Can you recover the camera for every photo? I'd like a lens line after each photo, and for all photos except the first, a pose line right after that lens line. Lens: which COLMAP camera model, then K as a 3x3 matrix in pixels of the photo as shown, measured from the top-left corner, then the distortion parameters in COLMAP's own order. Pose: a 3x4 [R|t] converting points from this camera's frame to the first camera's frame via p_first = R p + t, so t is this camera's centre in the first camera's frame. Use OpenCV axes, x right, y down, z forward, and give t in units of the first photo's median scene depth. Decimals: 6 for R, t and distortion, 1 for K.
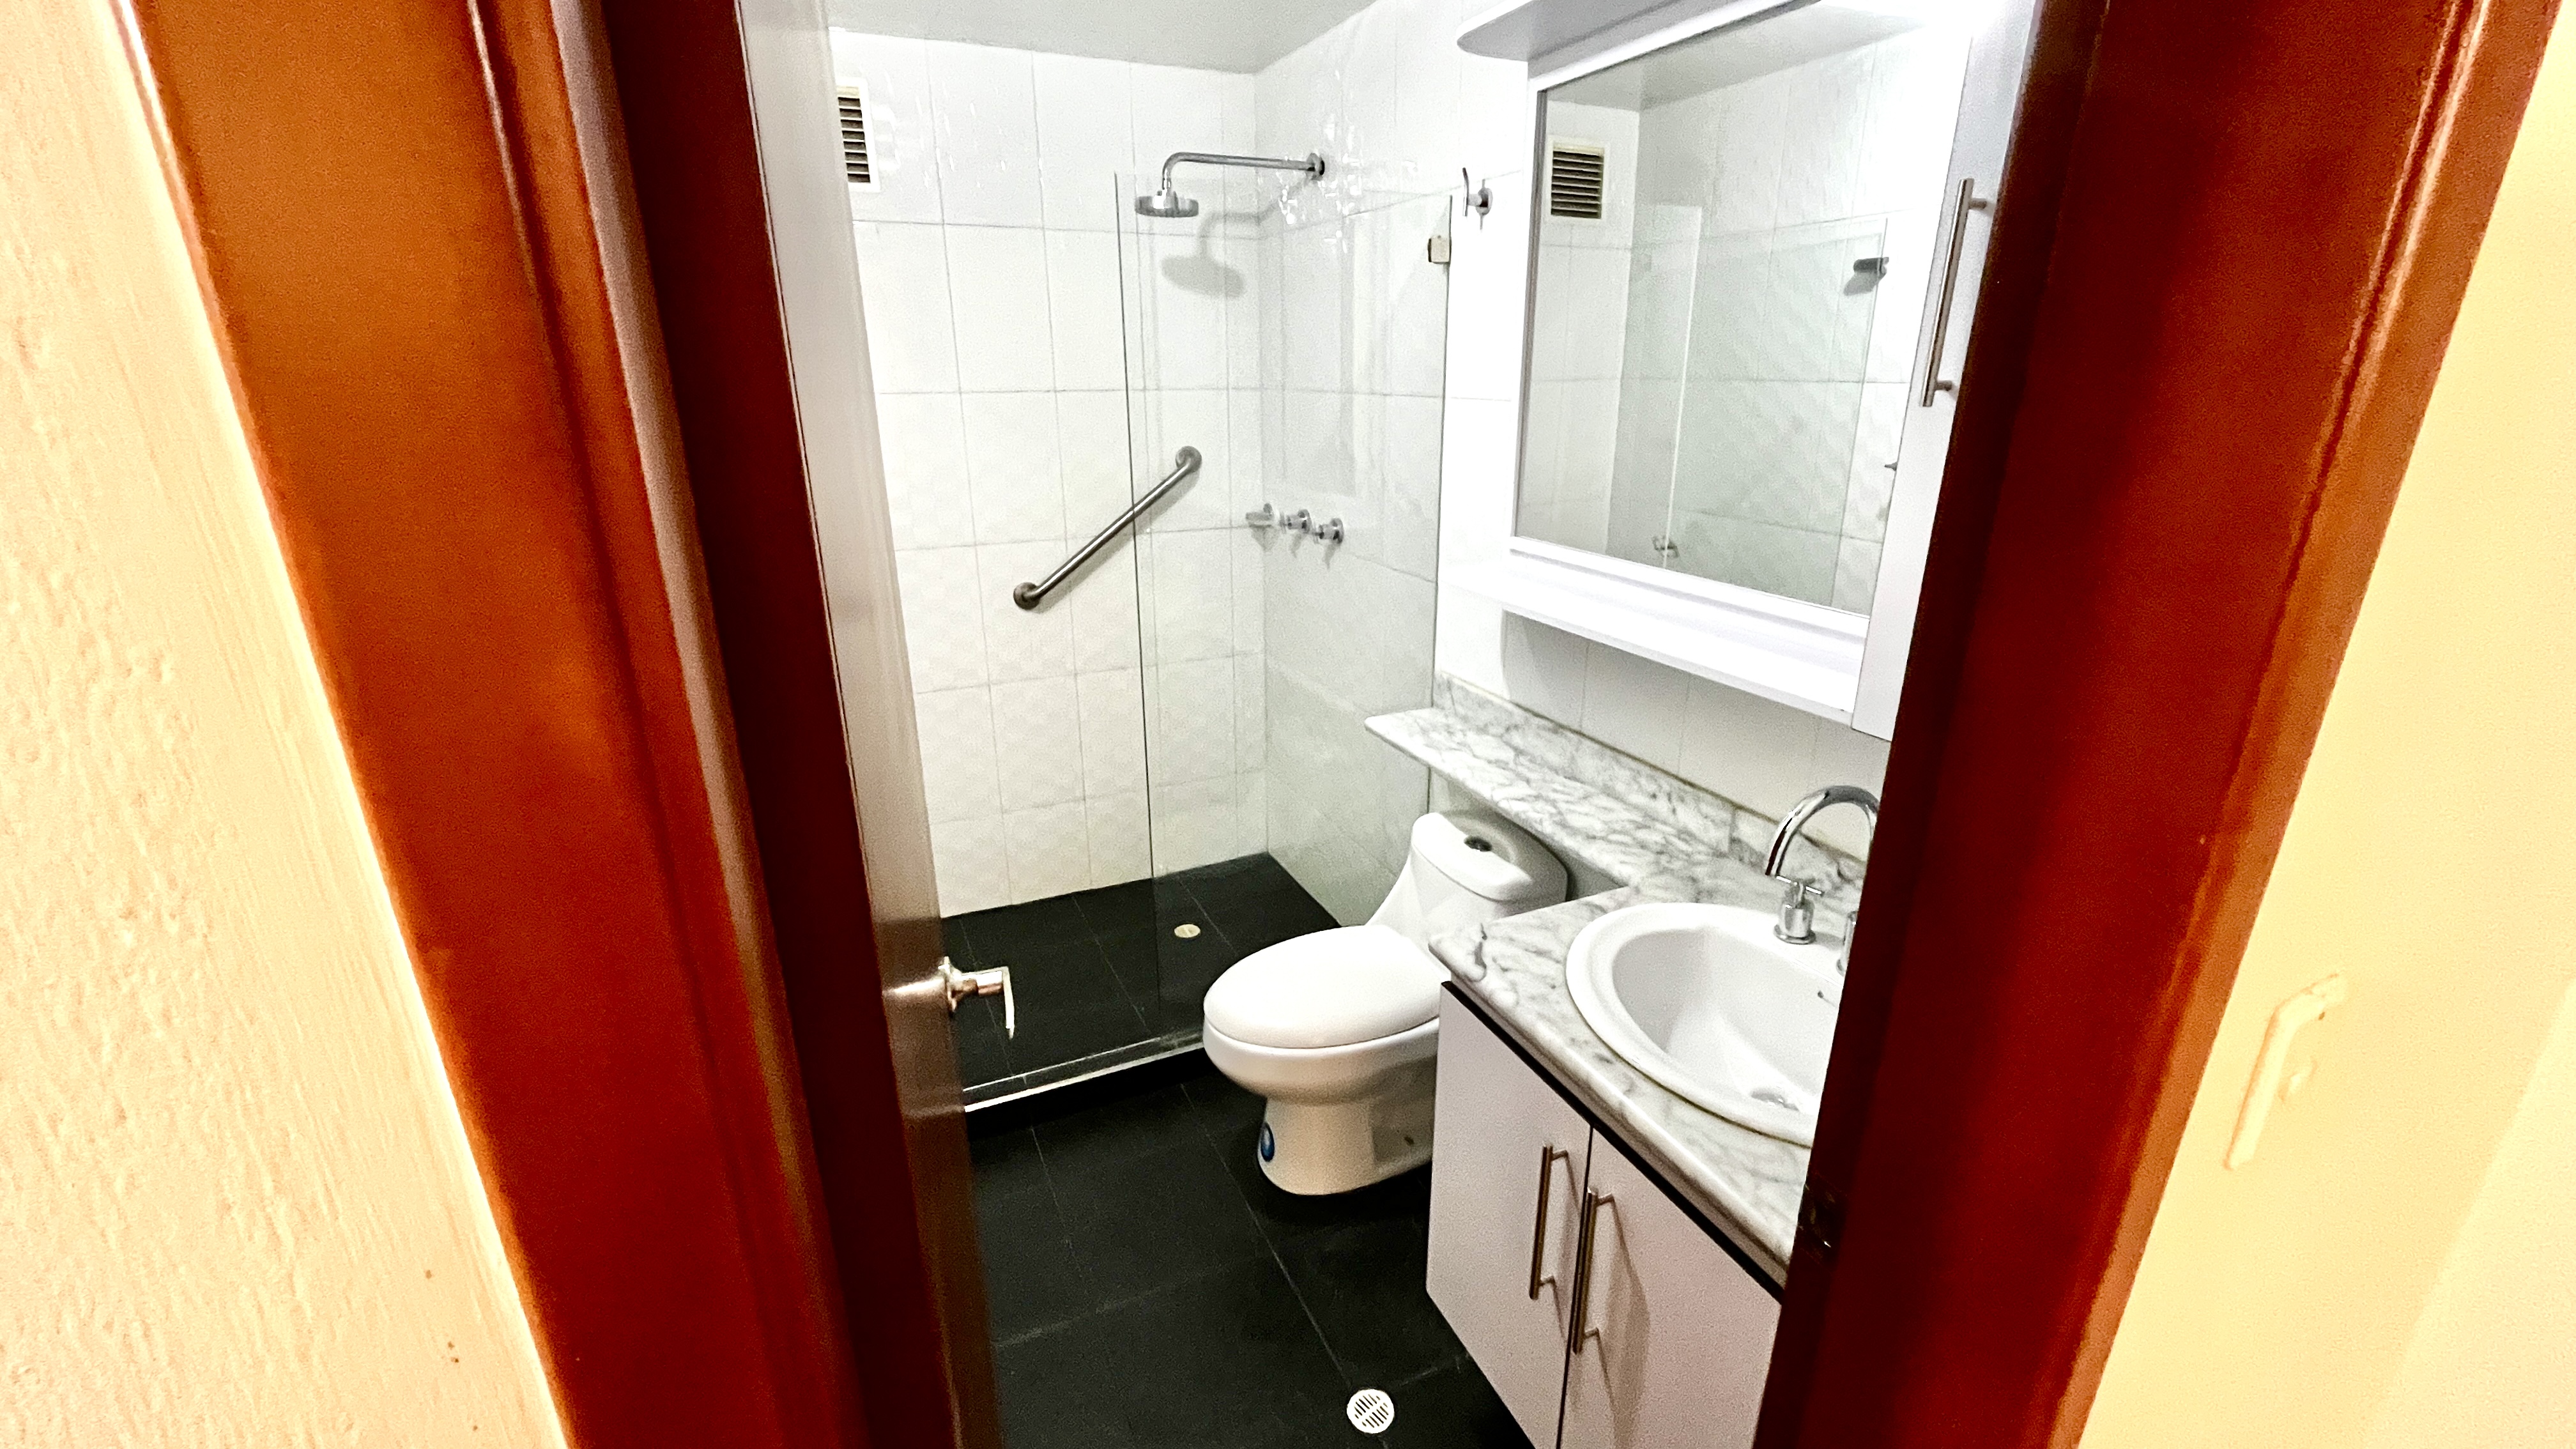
lens RADIAL K [[1050.5, 0, 1291.6], [0, 1050.5, 724.9], [0, 0, 1]] dist [-0.003370, 0.000263]
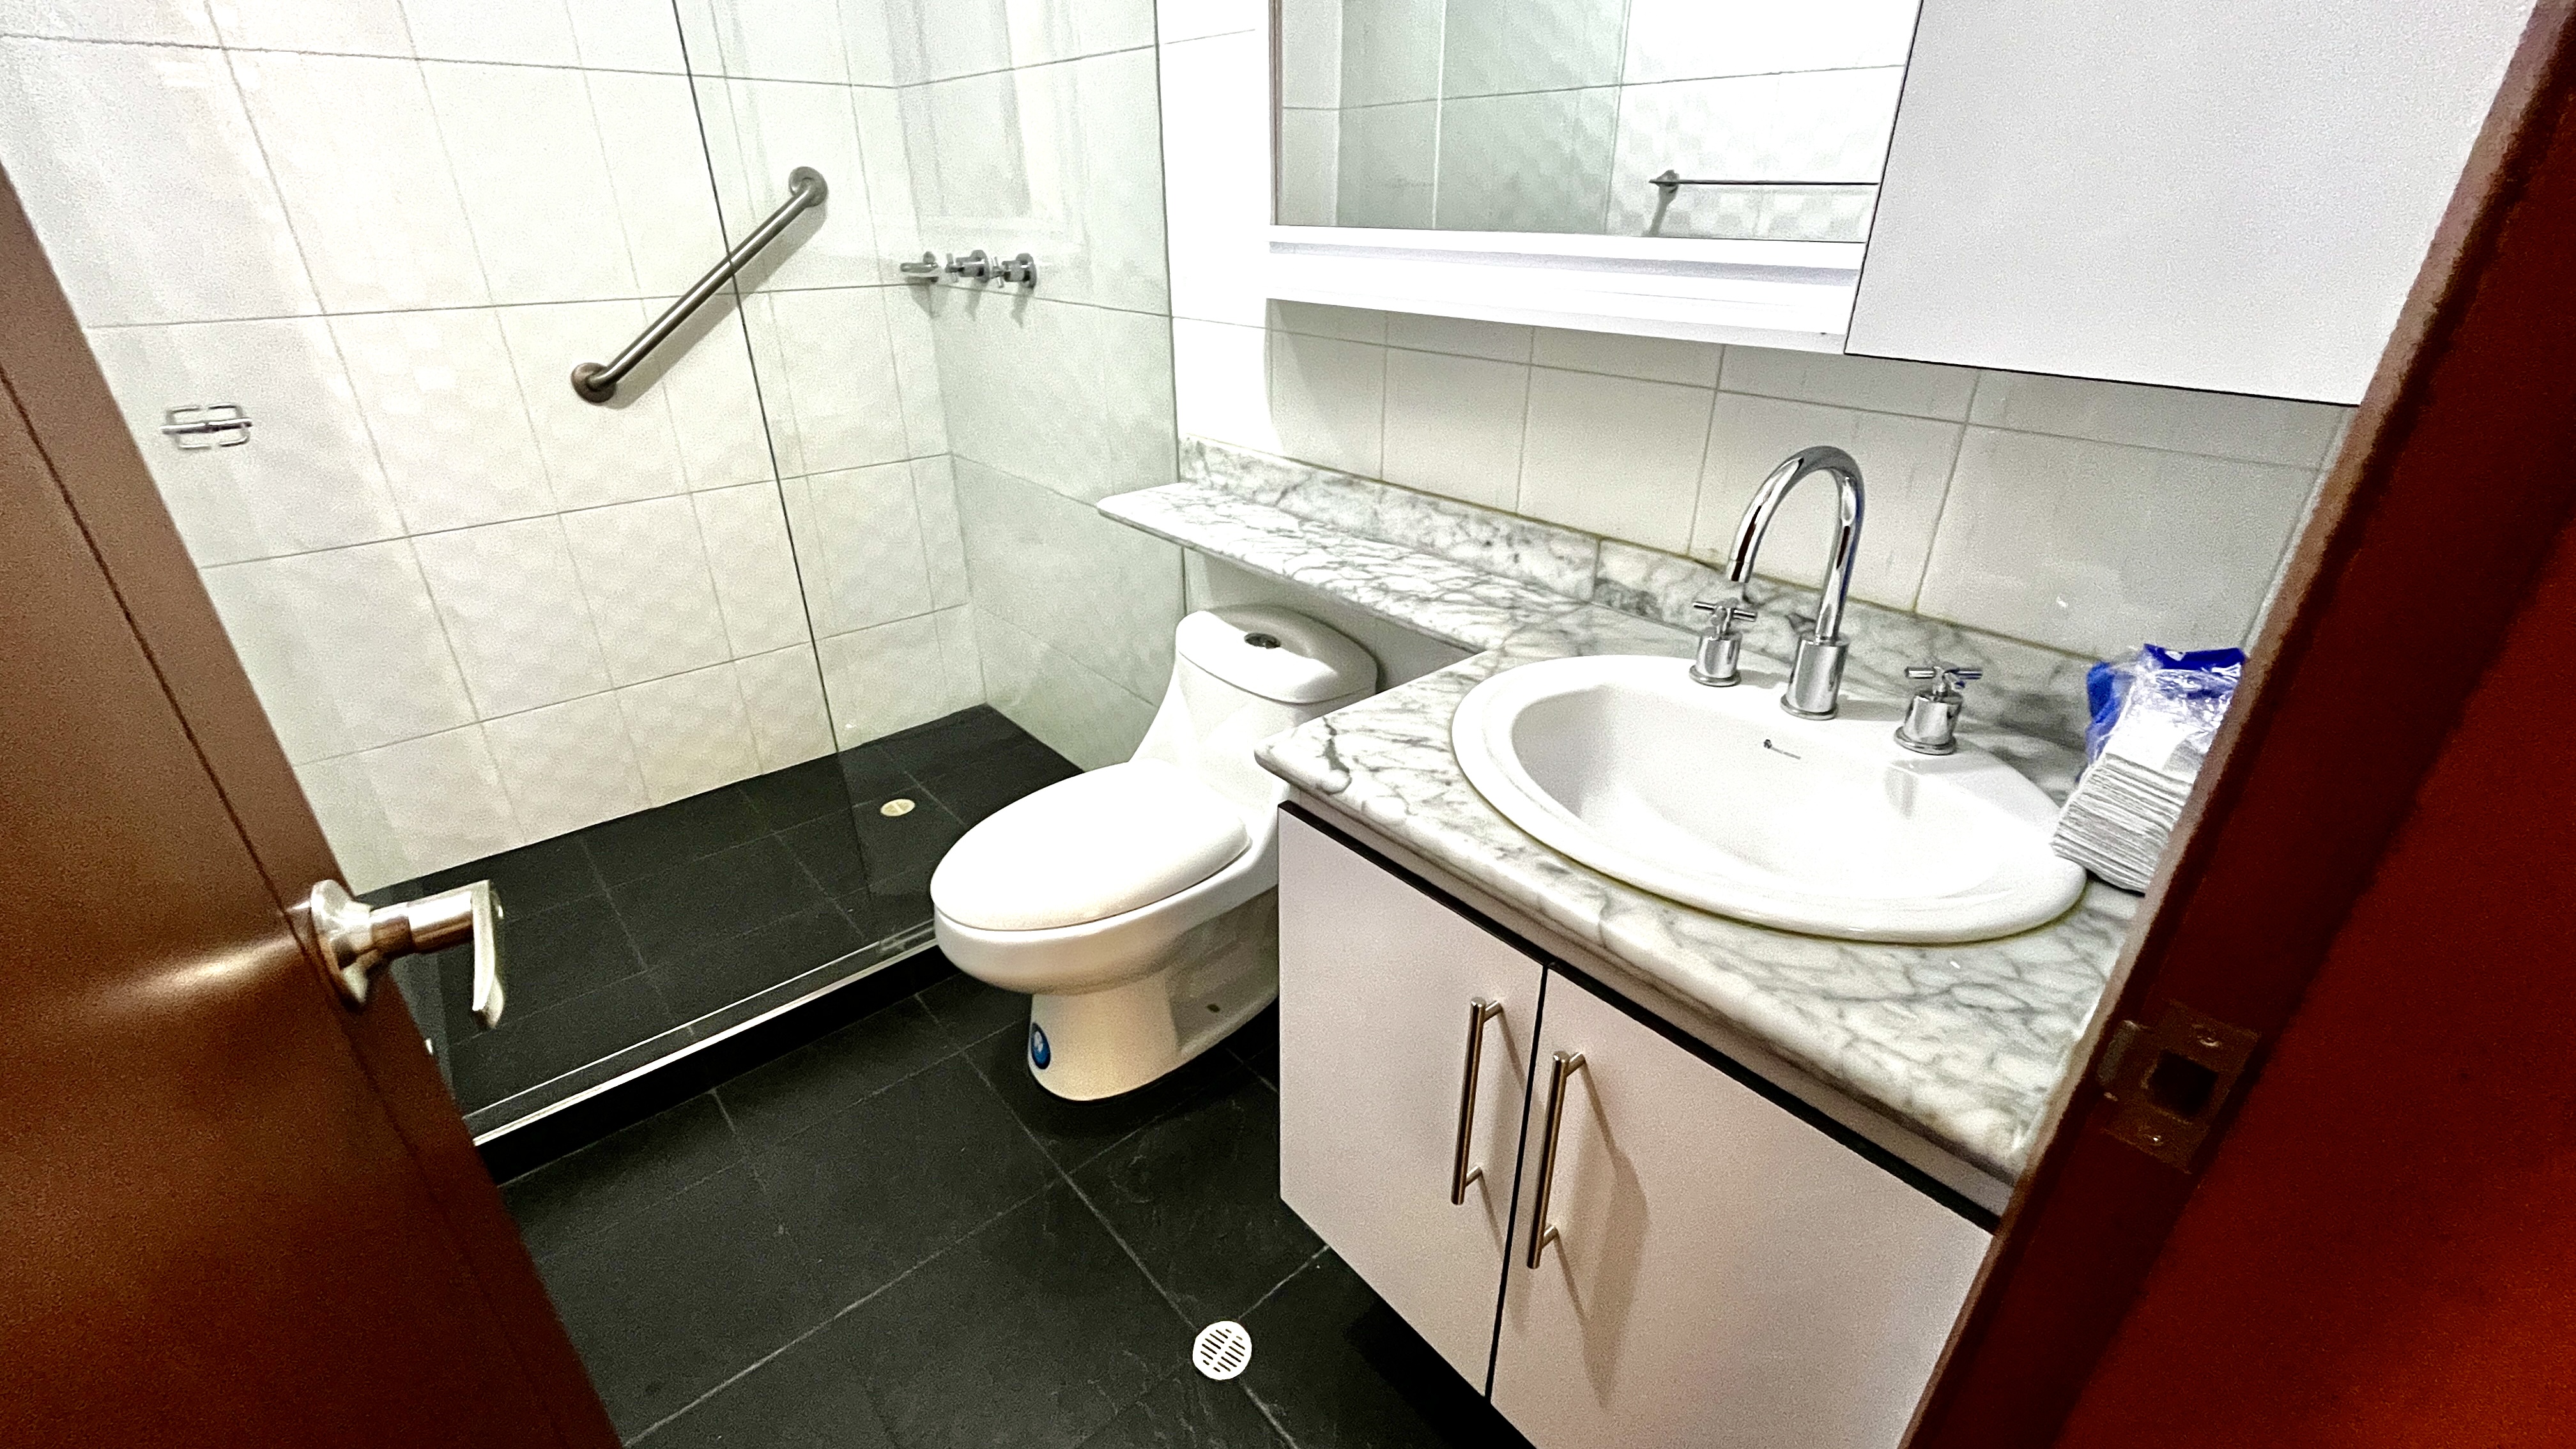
lens RADIAL K [[1050.5, 0, 1291.6], [0, 1050.5, 724.9], [0, 0, 1]] dist [-0.003370, 0.000263]
pose [[0.957222, -0.124931, 0.260997, -0.019698], [0.088429, 0.985140, 0.147237, 0.069057], [-0.275513, -0.117859, 0.954045, 0.254665]]
